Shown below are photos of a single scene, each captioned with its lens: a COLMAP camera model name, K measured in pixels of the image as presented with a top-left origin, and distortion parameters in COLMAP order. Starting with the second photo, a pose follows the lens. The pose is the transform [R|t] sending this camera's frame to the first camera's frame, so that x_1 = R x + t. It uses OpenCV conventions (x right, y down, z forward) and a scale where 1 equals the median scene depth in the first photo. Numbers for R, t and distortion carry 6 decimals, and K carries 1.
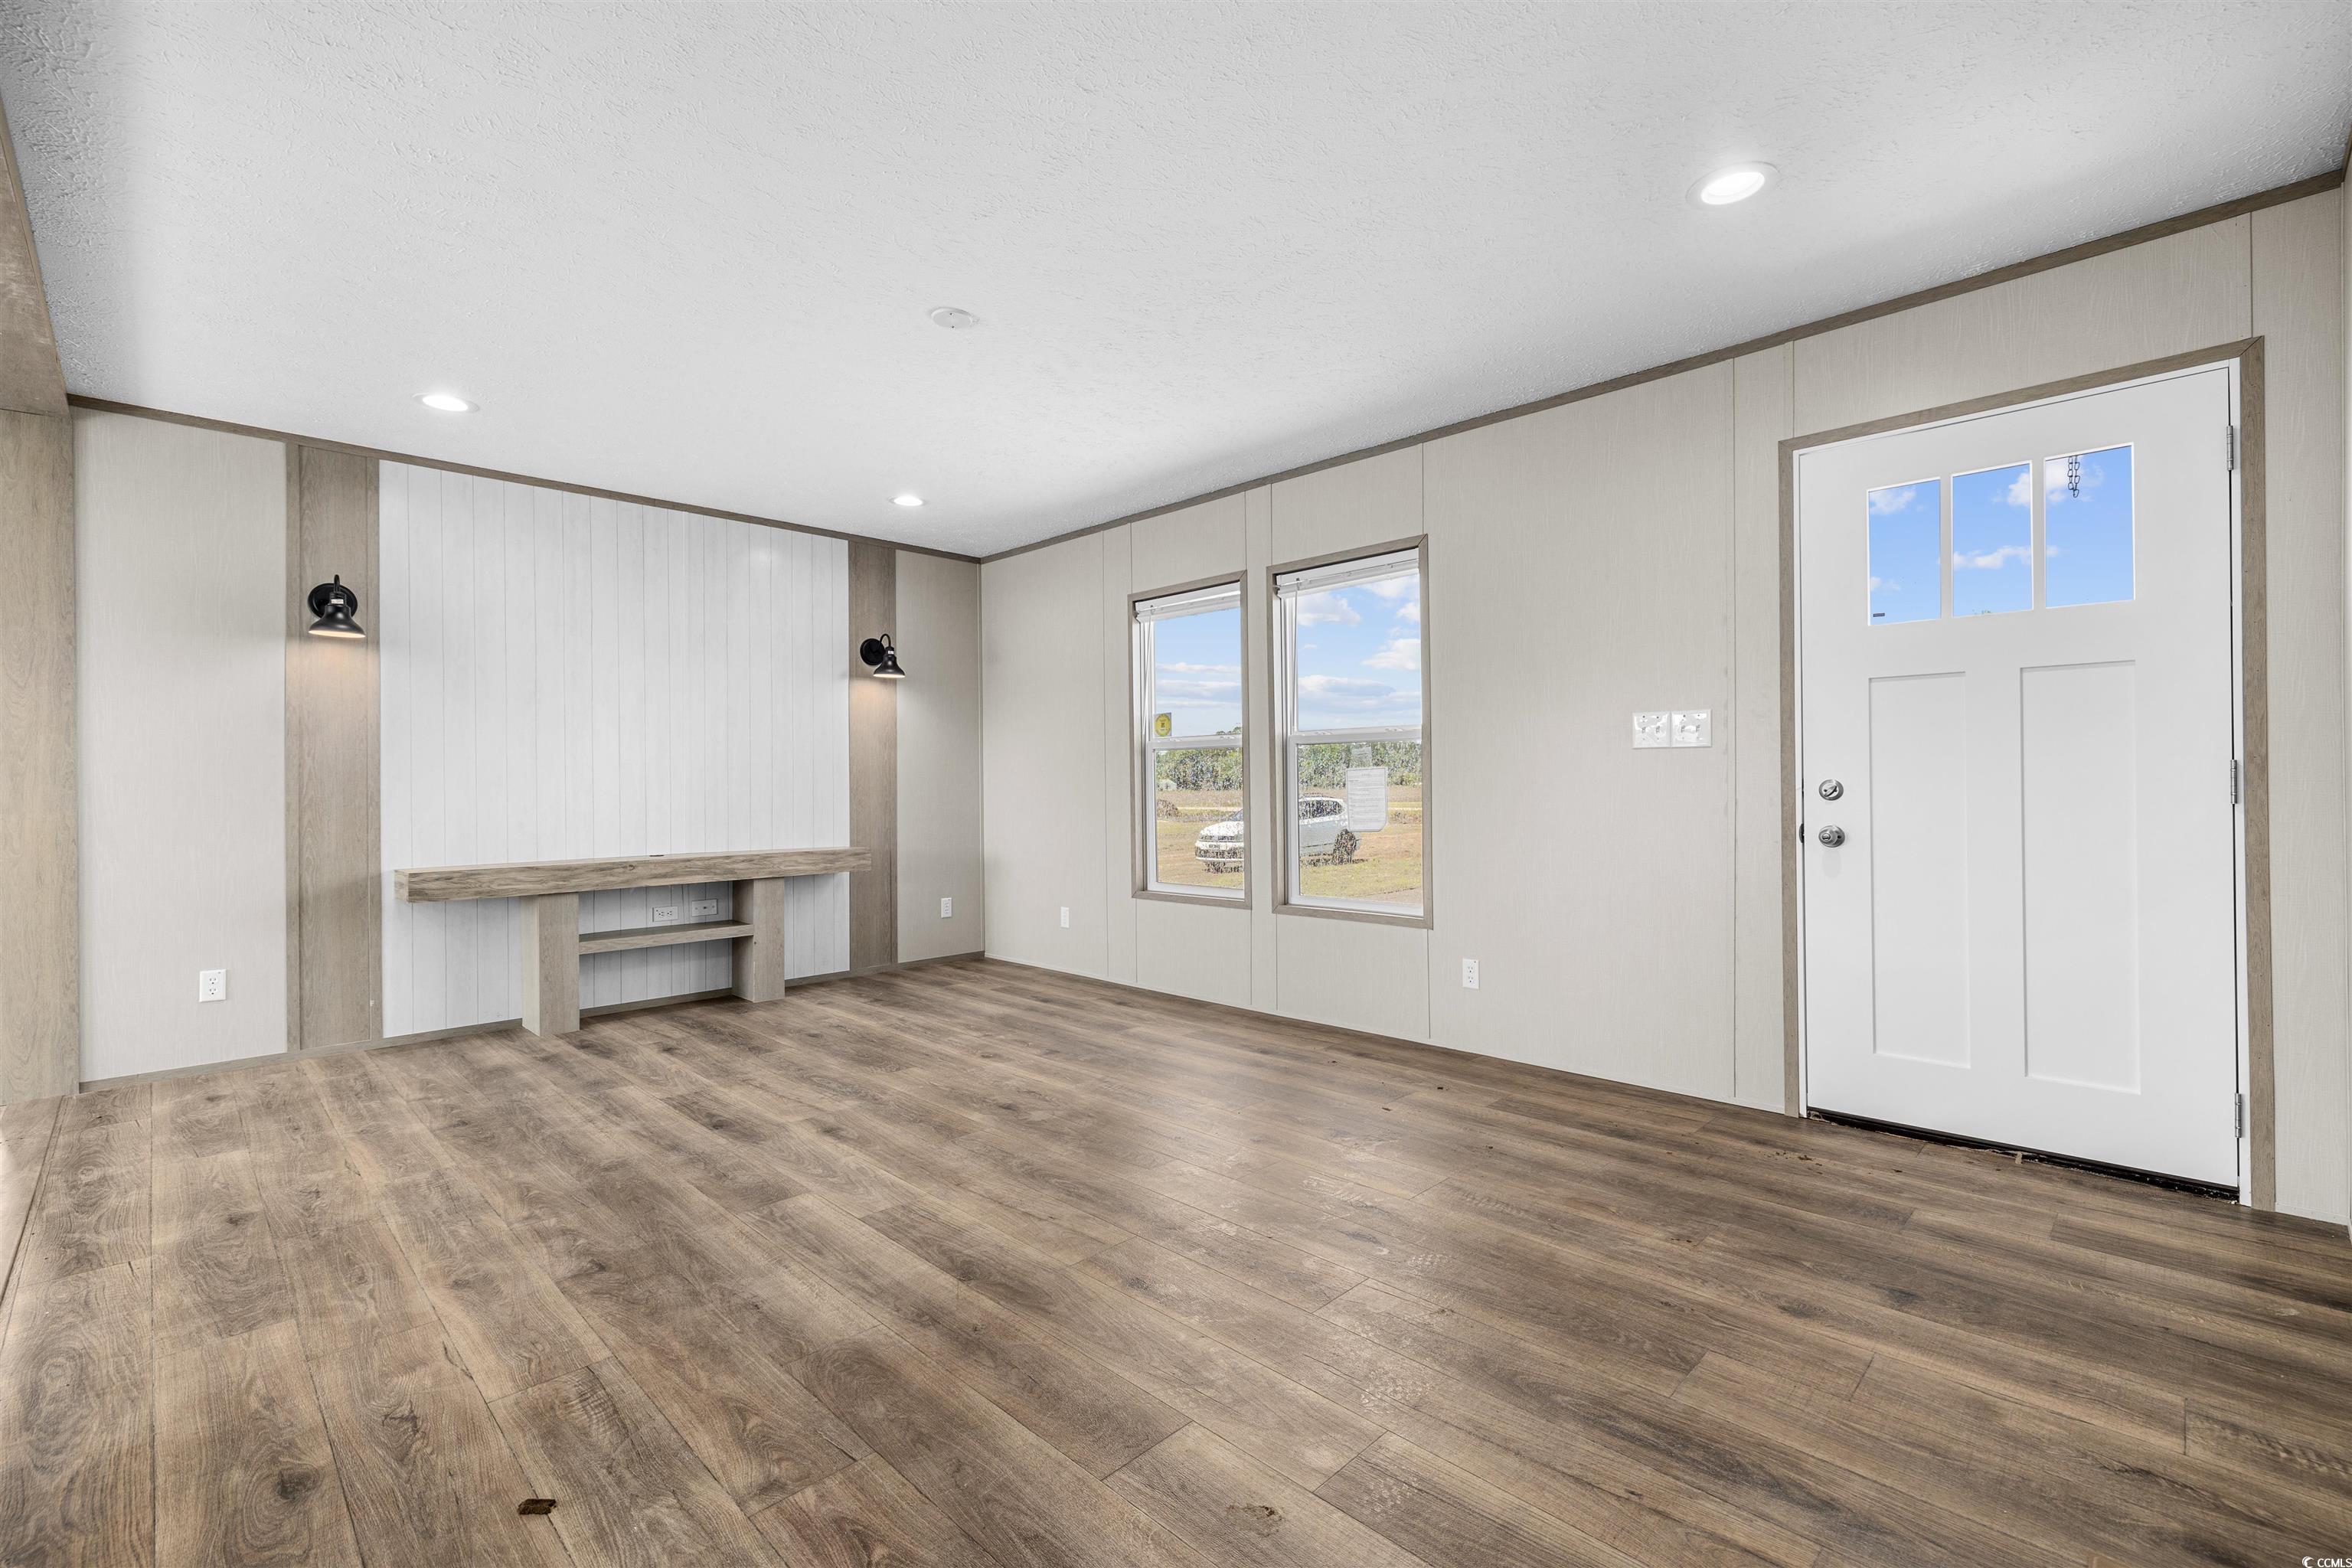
lens RADIAL K [[1018.7, 0, 1151.3], [0, 1018.7, 784.6], [0, 0, 1]] dist [0.003346, 0.001468]
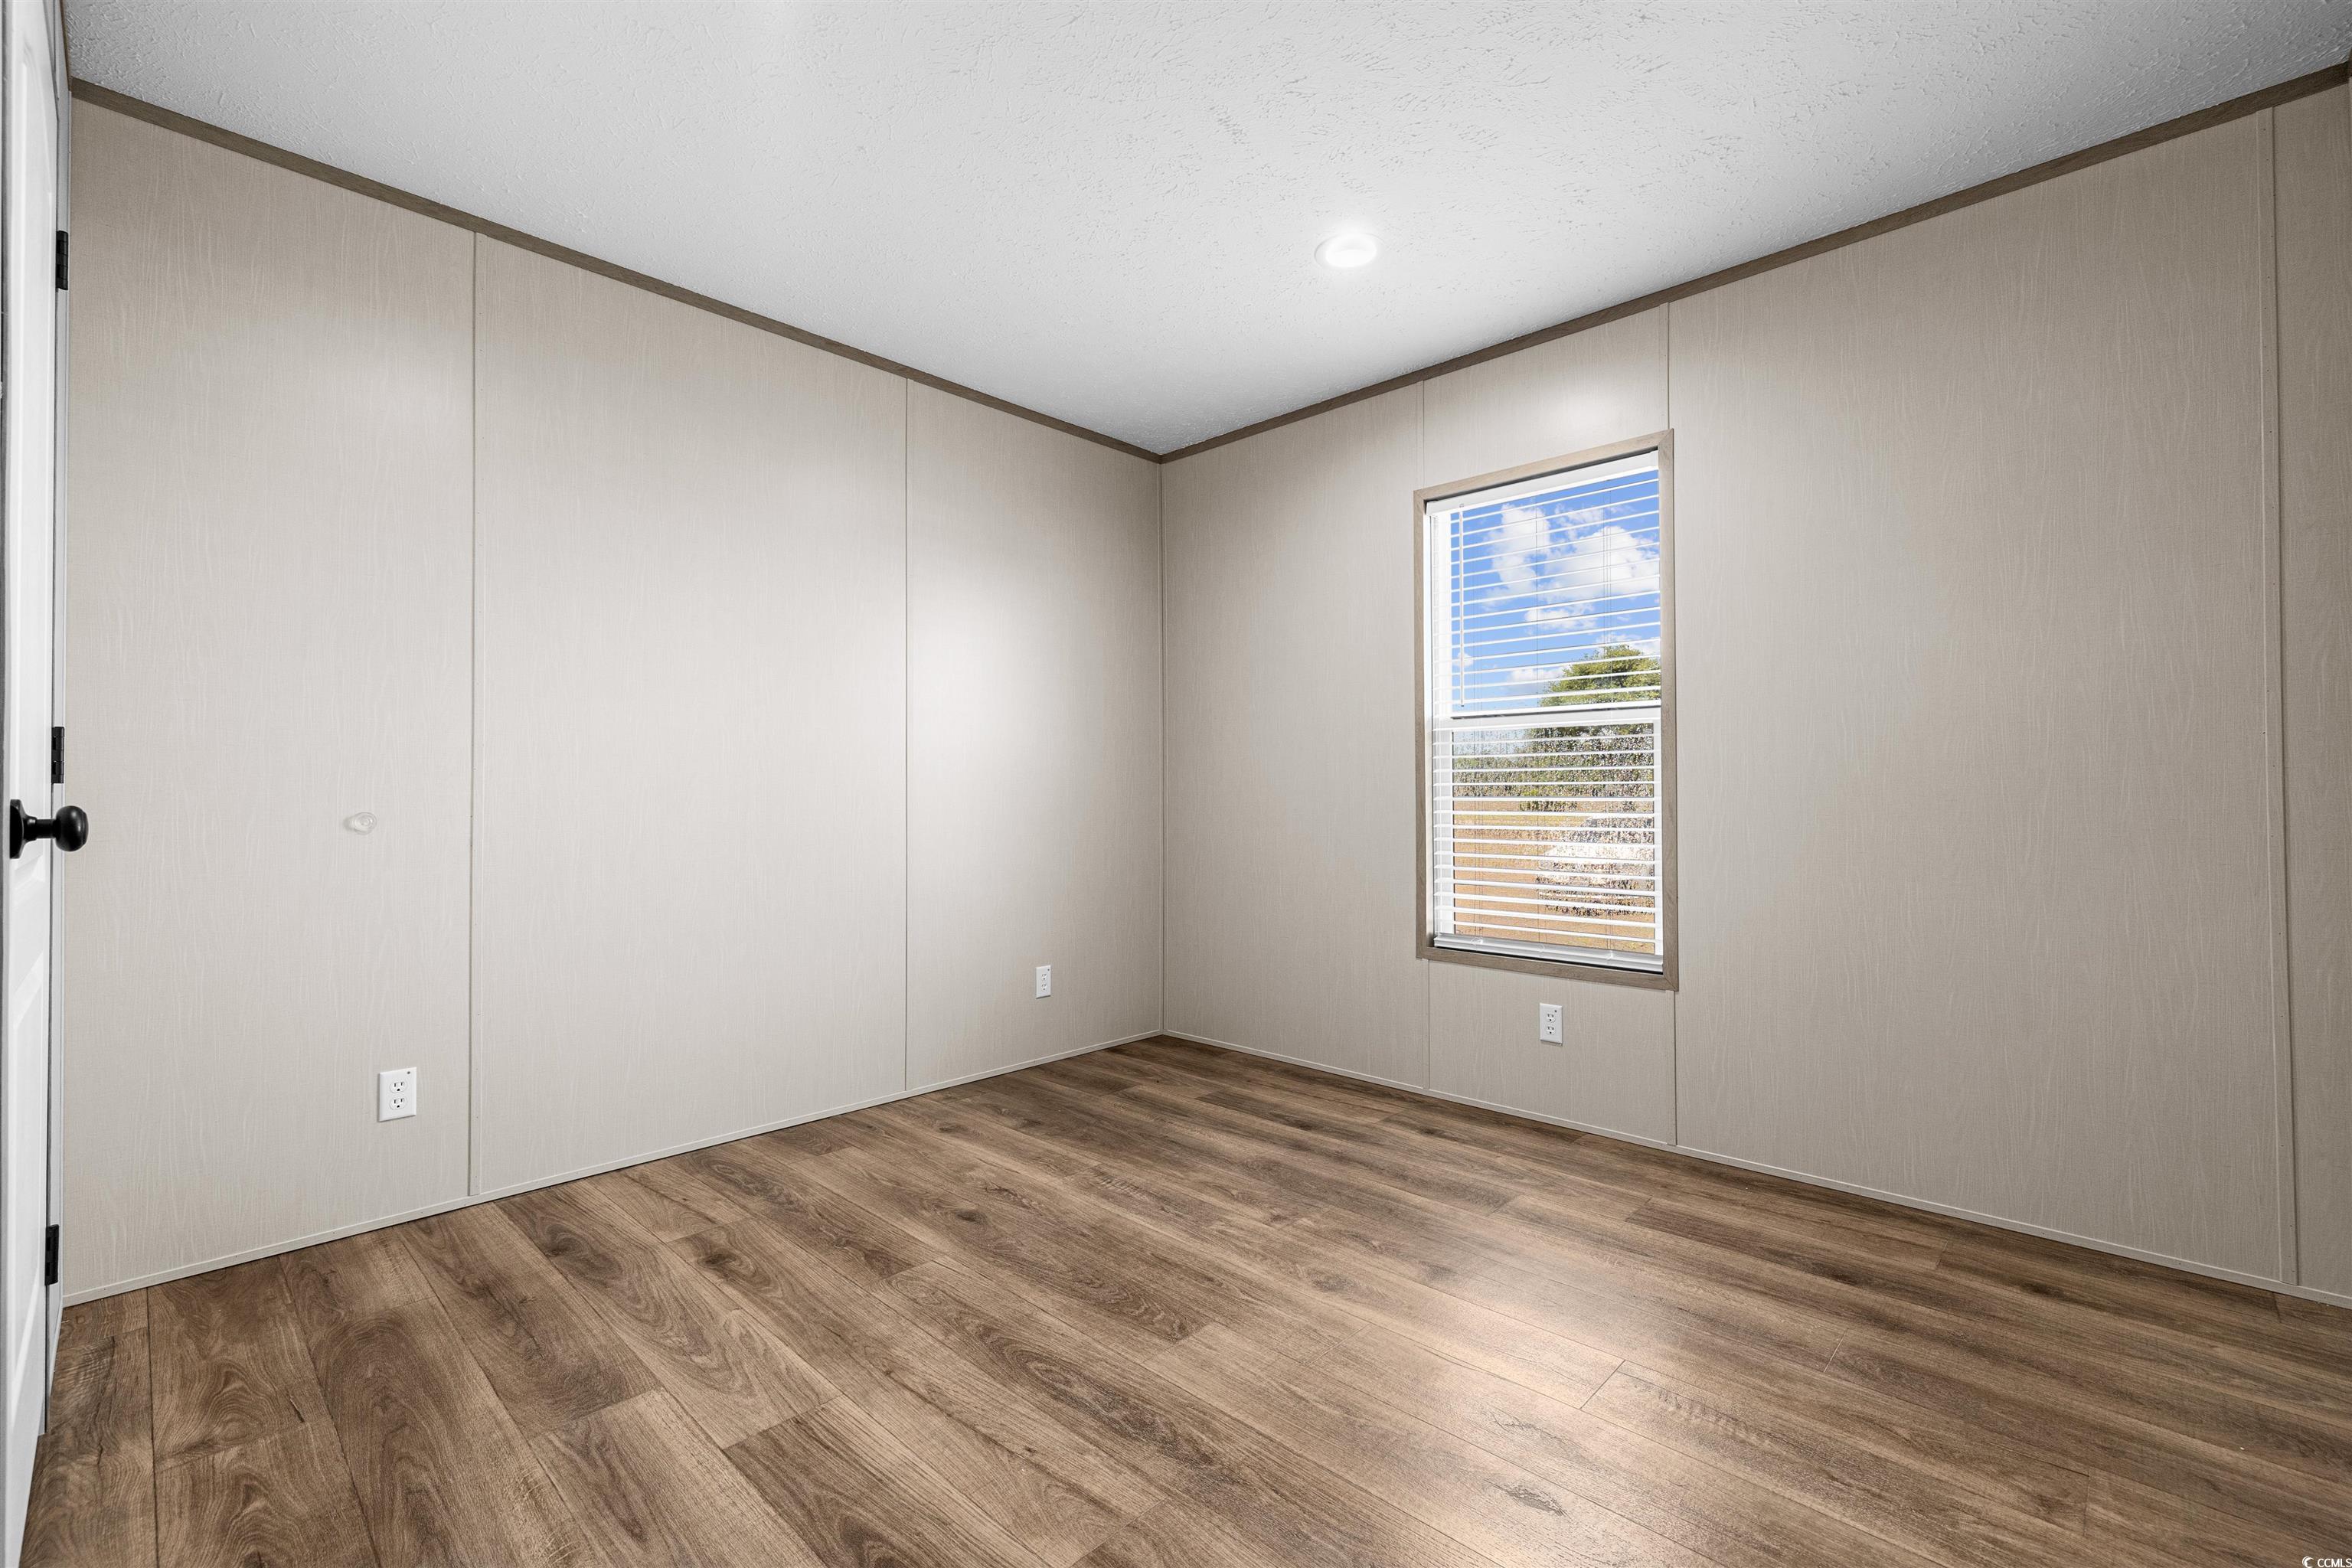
lens RADIAL K [[1018.7, 0, 1151.1], [0, 1018.7, 788.7], [0, 0, 1]] dist [0.003346, 0.001468]
pose [[0.999835, 0.010512, 0.014804, -0.032401], [-0.010373, 0.999902, -0.009394, 0.020109], [-0.014901, 0.009239, 0.999846, 0.334261]]
